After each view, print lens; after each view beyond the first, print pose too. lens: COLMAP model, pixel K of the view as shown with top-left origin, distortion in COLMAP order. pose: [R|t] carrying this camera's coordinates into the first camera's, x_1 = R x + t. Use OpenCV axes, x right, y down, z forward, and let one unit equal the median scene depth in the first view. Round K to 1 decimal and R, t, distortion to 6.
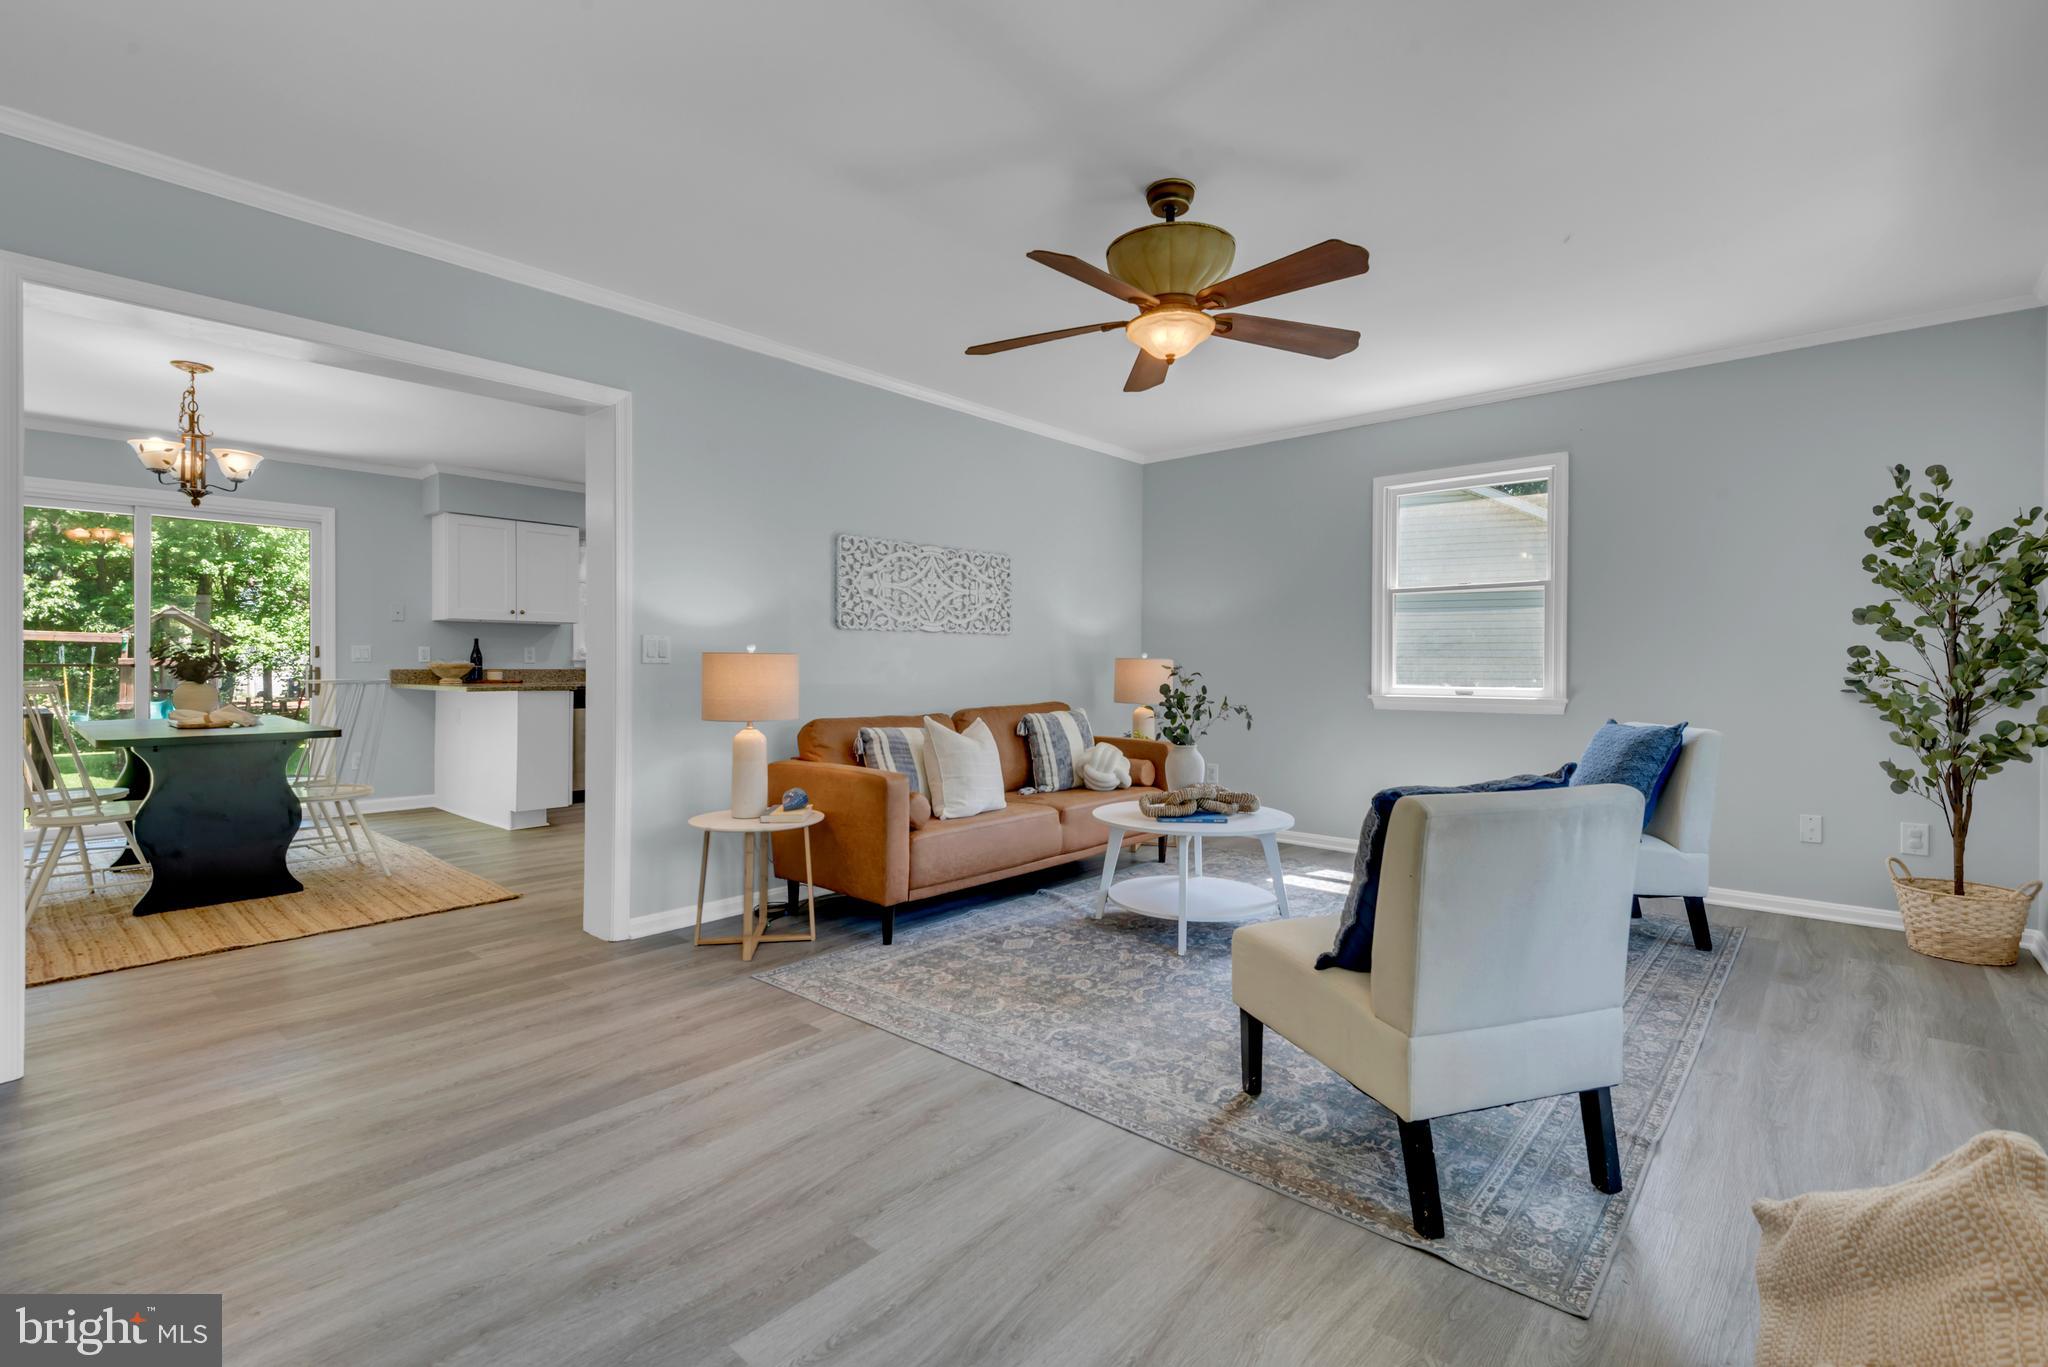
lens RADIAL K [[916.3, 0, 1019.9], [0, 916.3, 675.7], [0, 0, 1]] dist [0.042121, -0.023805]
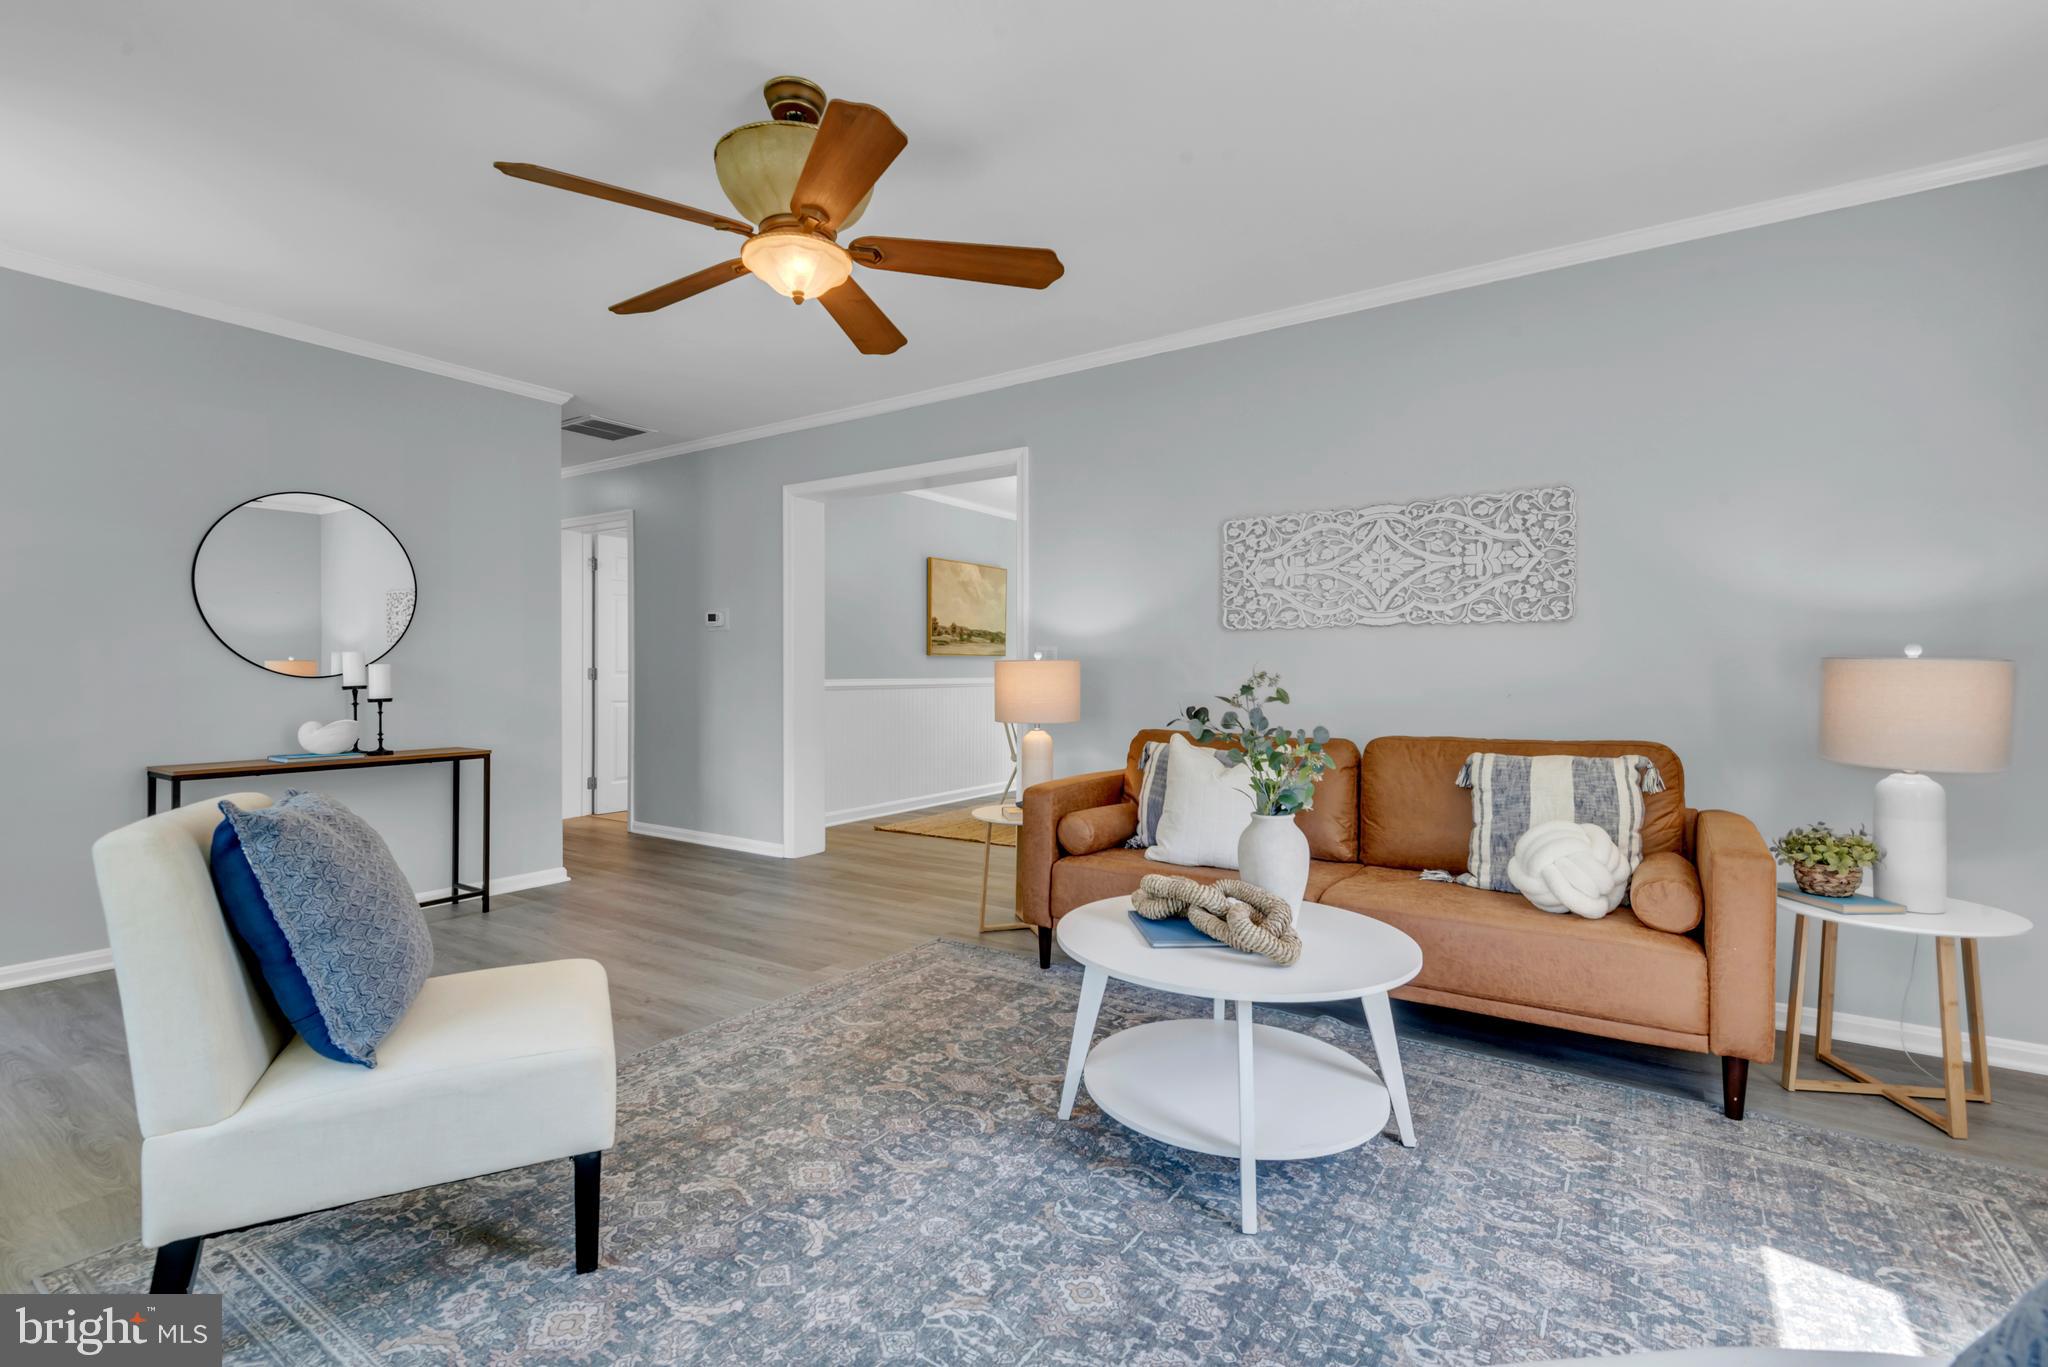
lens RADIAL K [[916.3, 0, 1019.9], [0, 916.3, 675.7], [0, 0, 1]] dist [0.042121, -0.023805]
pose [[0.133362, 0.003467, -0.991061, 0.728742], [-0.015071, 0.999885, 0.001470, -0.006916], [0.990953, 0.014740, 0.133399, 0.787162]]
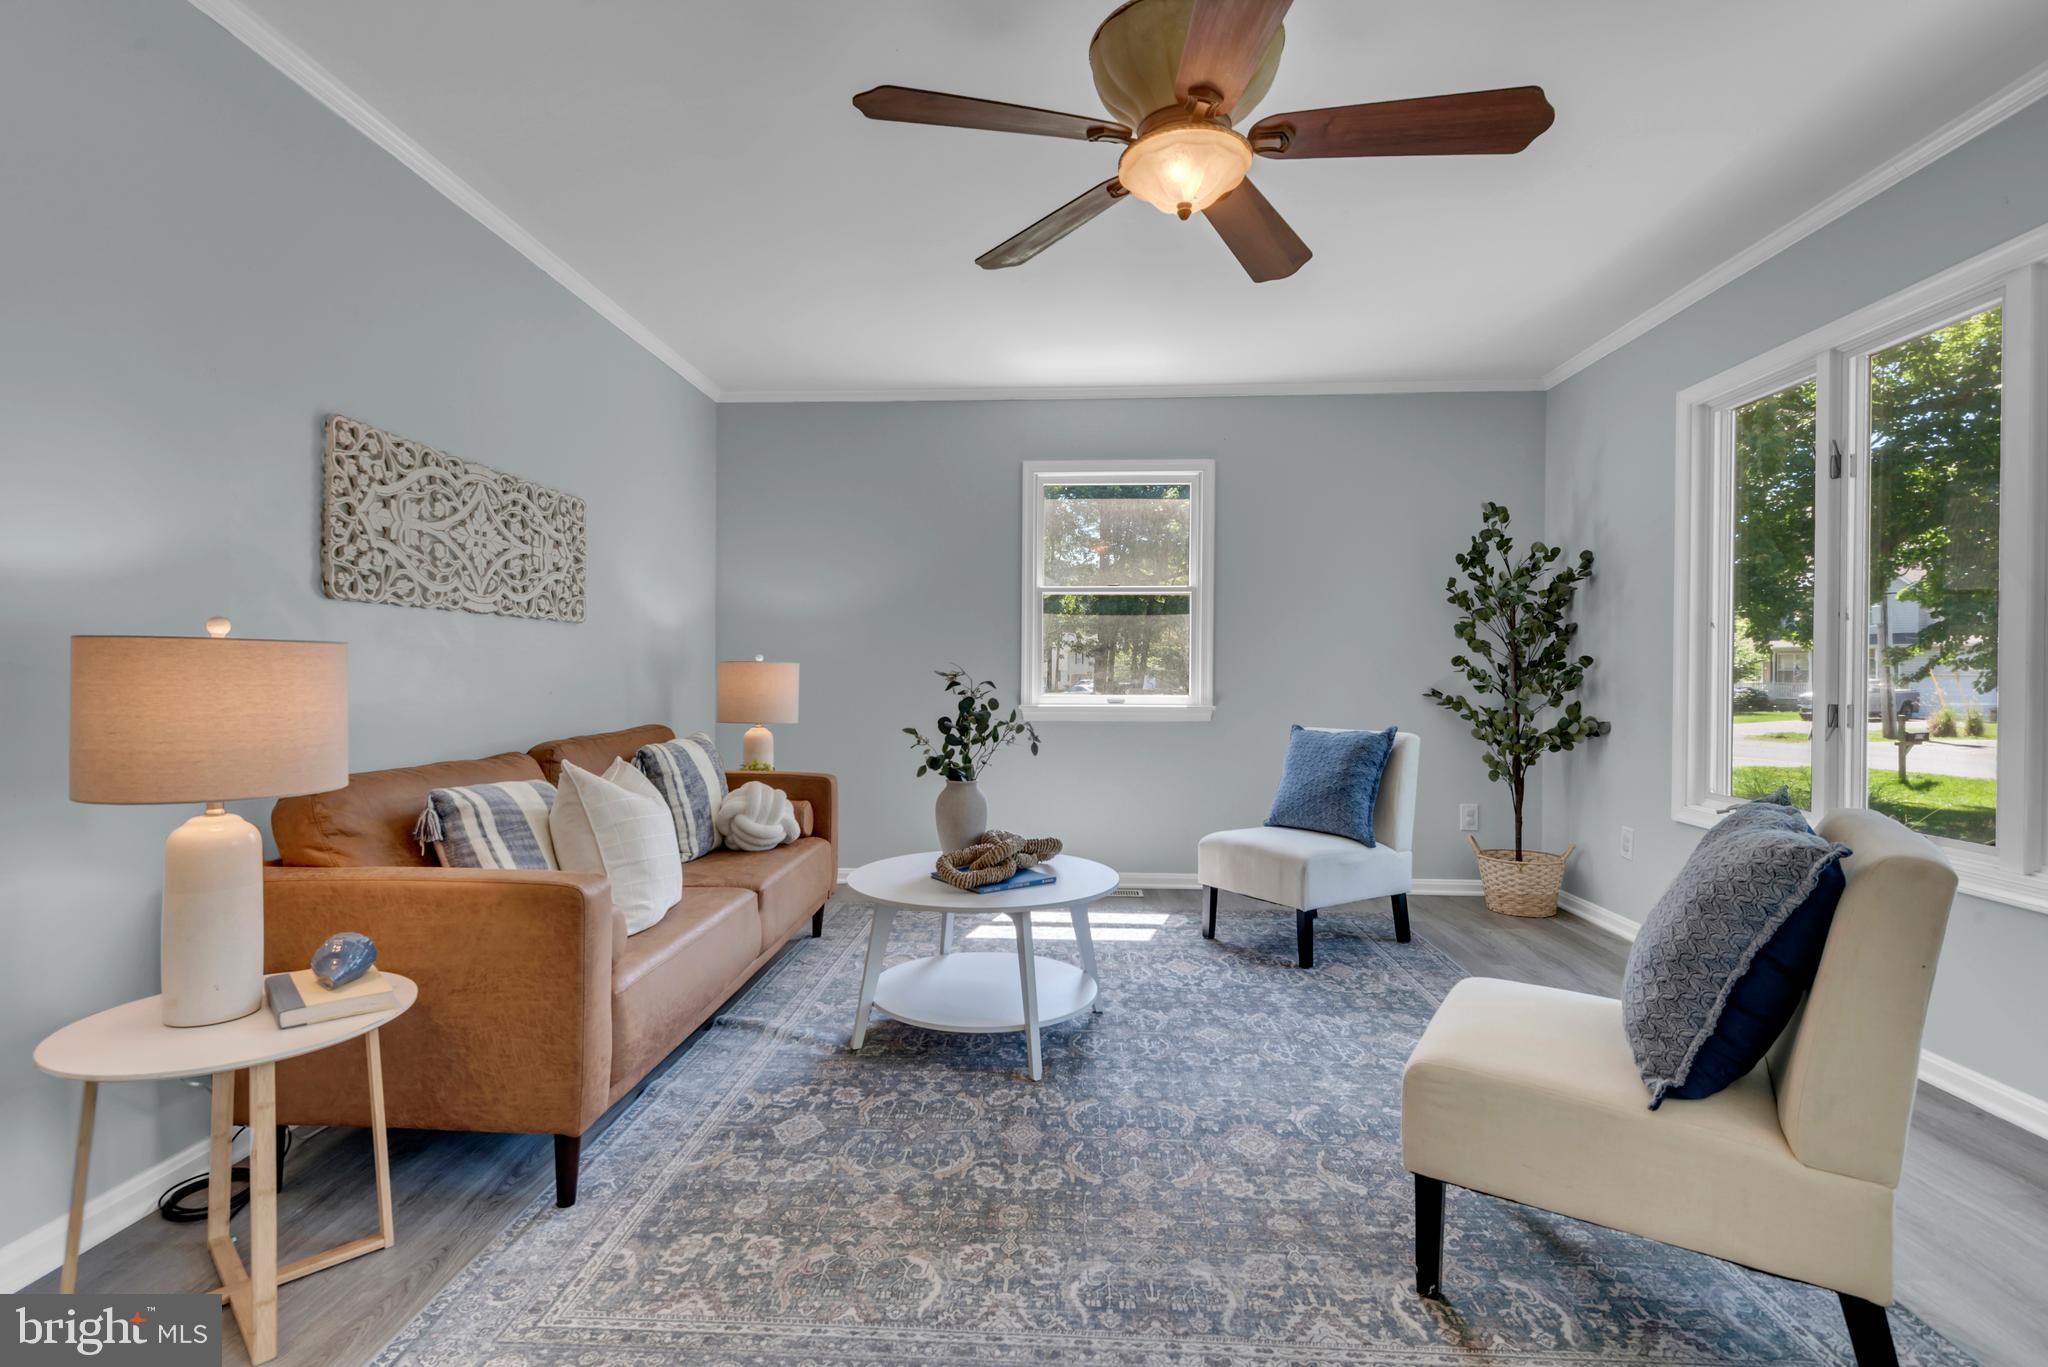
lens RADIAL K [[962.4, 0, 1018.7], [0, 962.4, 676.4], [0, 0, 1]] dist [0.038788, -0.029739]
pose [[0.783450, -0.000847, 0.621455, -0.266019], [0.004805, 0.999977, -0.004694, -0.003079], [-0.621437, 0.006663, 0.783436, 0.379034]]
